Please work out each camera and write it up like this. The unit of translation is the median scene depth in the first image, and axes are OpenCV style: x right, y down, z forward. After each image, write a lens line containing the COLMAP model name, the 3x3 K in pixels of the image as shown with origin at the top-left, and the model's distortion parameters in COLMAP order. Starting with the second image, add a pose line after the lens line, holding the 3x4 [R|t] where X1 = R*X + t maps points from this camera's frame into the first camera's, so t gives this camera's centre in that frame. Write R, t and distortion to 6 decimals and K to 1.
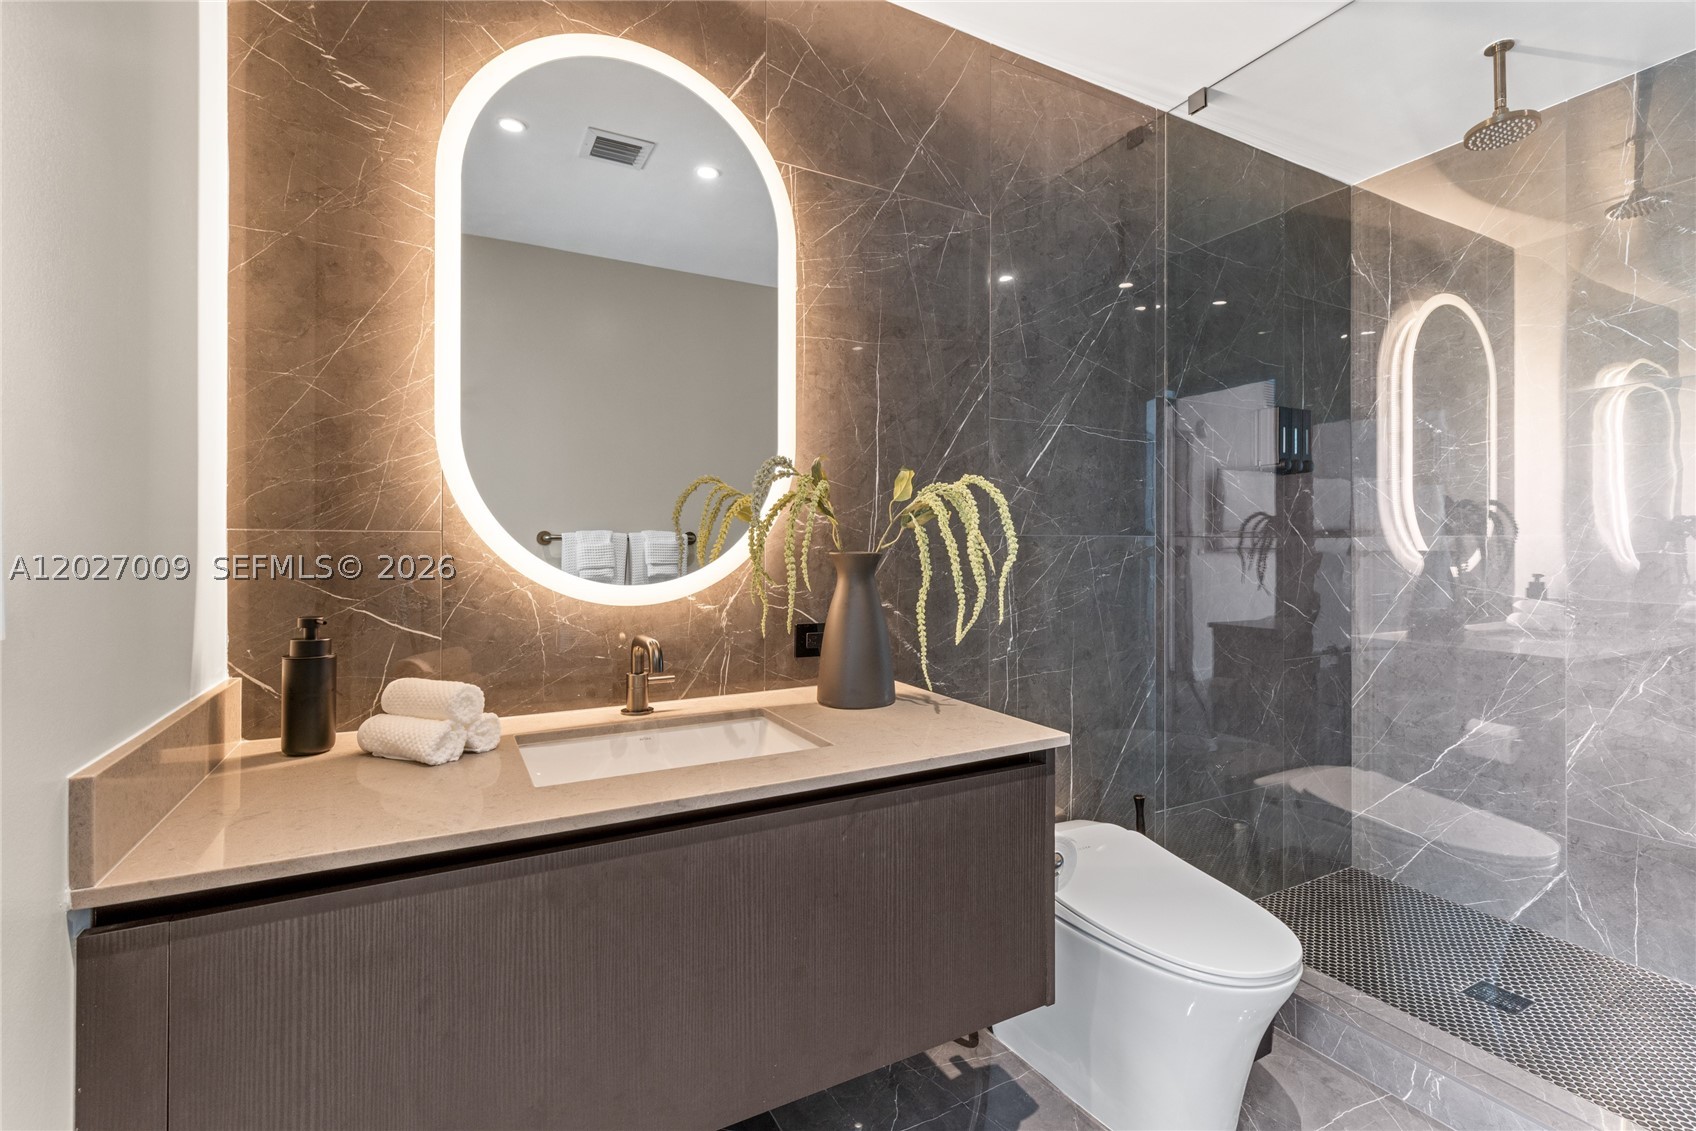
lens RADIAL K [[770.6, 0, 843.8], [0, 770.6, 542.0], [0, 0, 1]] dist [0.007942, -0.002499]
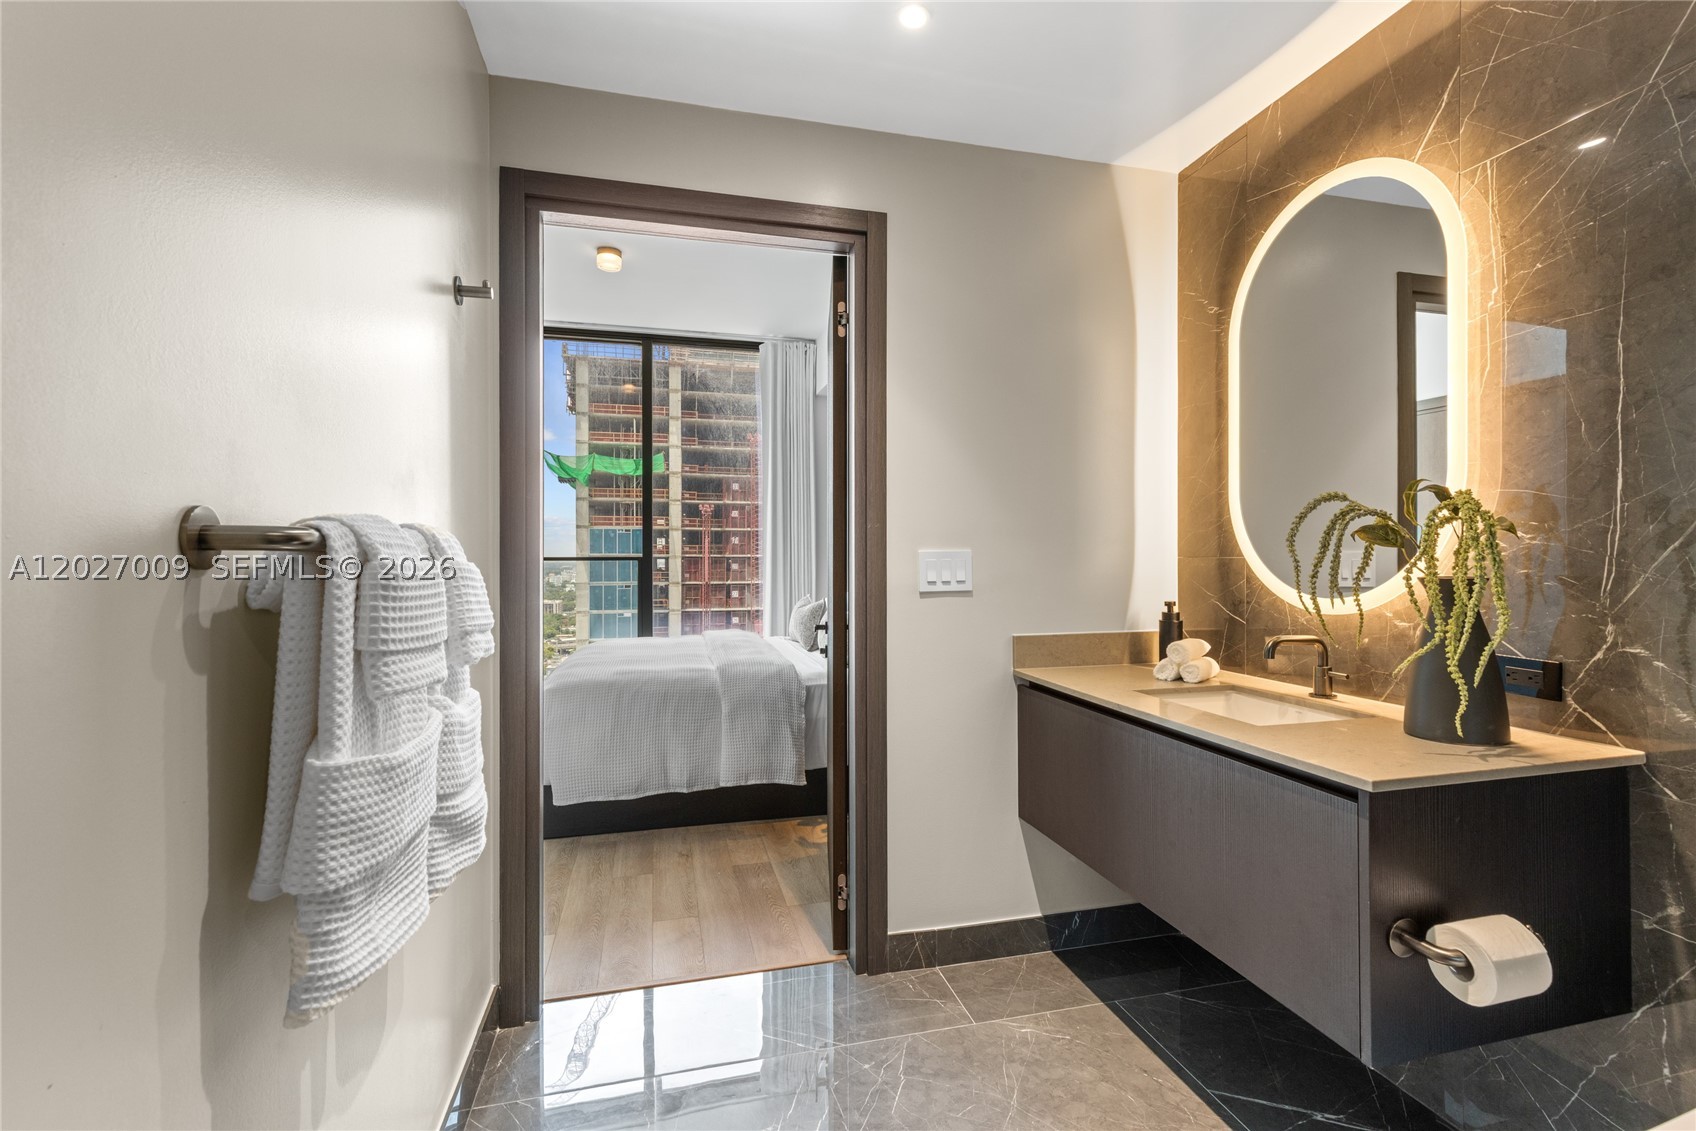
lens RADIAL K [[778.4, 0, 853.5], [0, 778.4, 556.1], [0, 0, 1]] dist [0.004164, -0.000726]
pose [[-0.244175, -0.005830, -0.969714, 0.984768], [0.000860, 0.999980, -0.006229, -0.005226], [0.969731, -0.002355, -0.244166, 0.465152]]
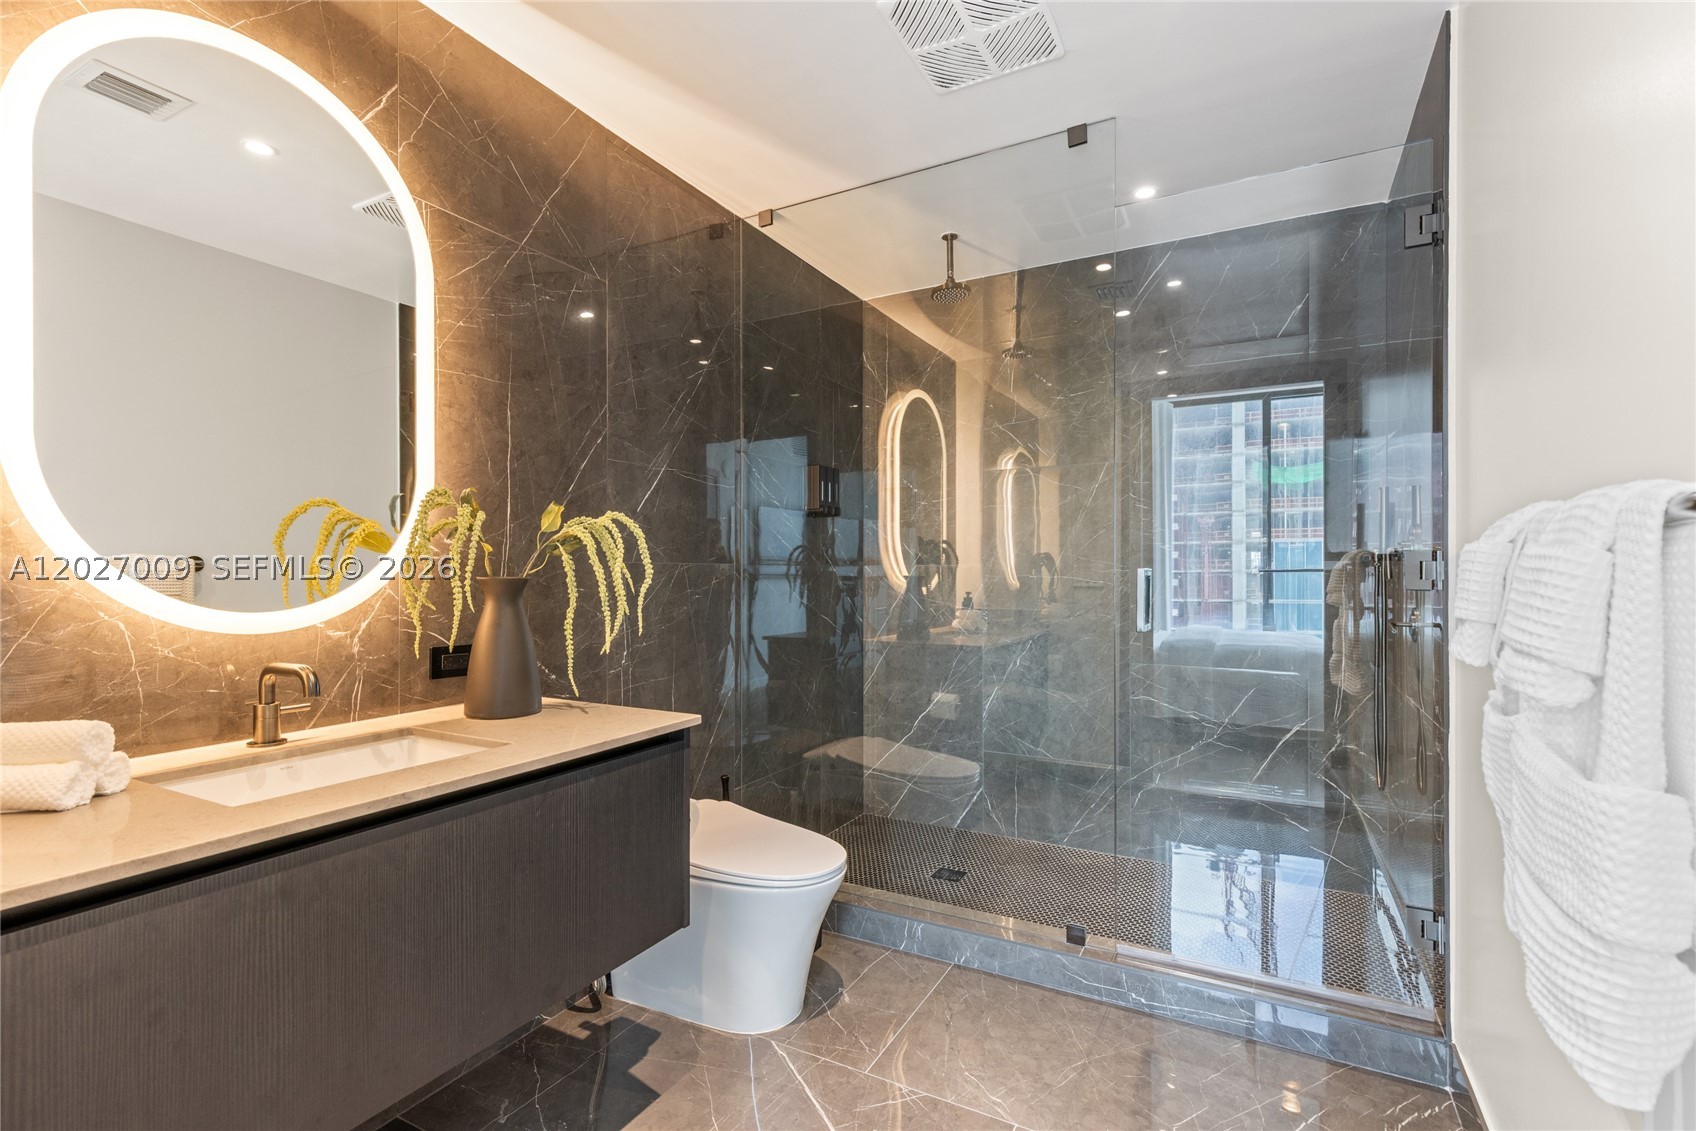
lens RADIAL K [[770.6, 0, 831.6], [0, 770.6, 570.3], [0, 0, 1]] dist [0.007942, -0.002499]
pose [[0.848782, 0.000373, 0.528742, -0.145373], [-0.000477, 1.000000, 0.000060, 0.002859], [-0.528742, -0.000303, 0.848782, -0.153438]]
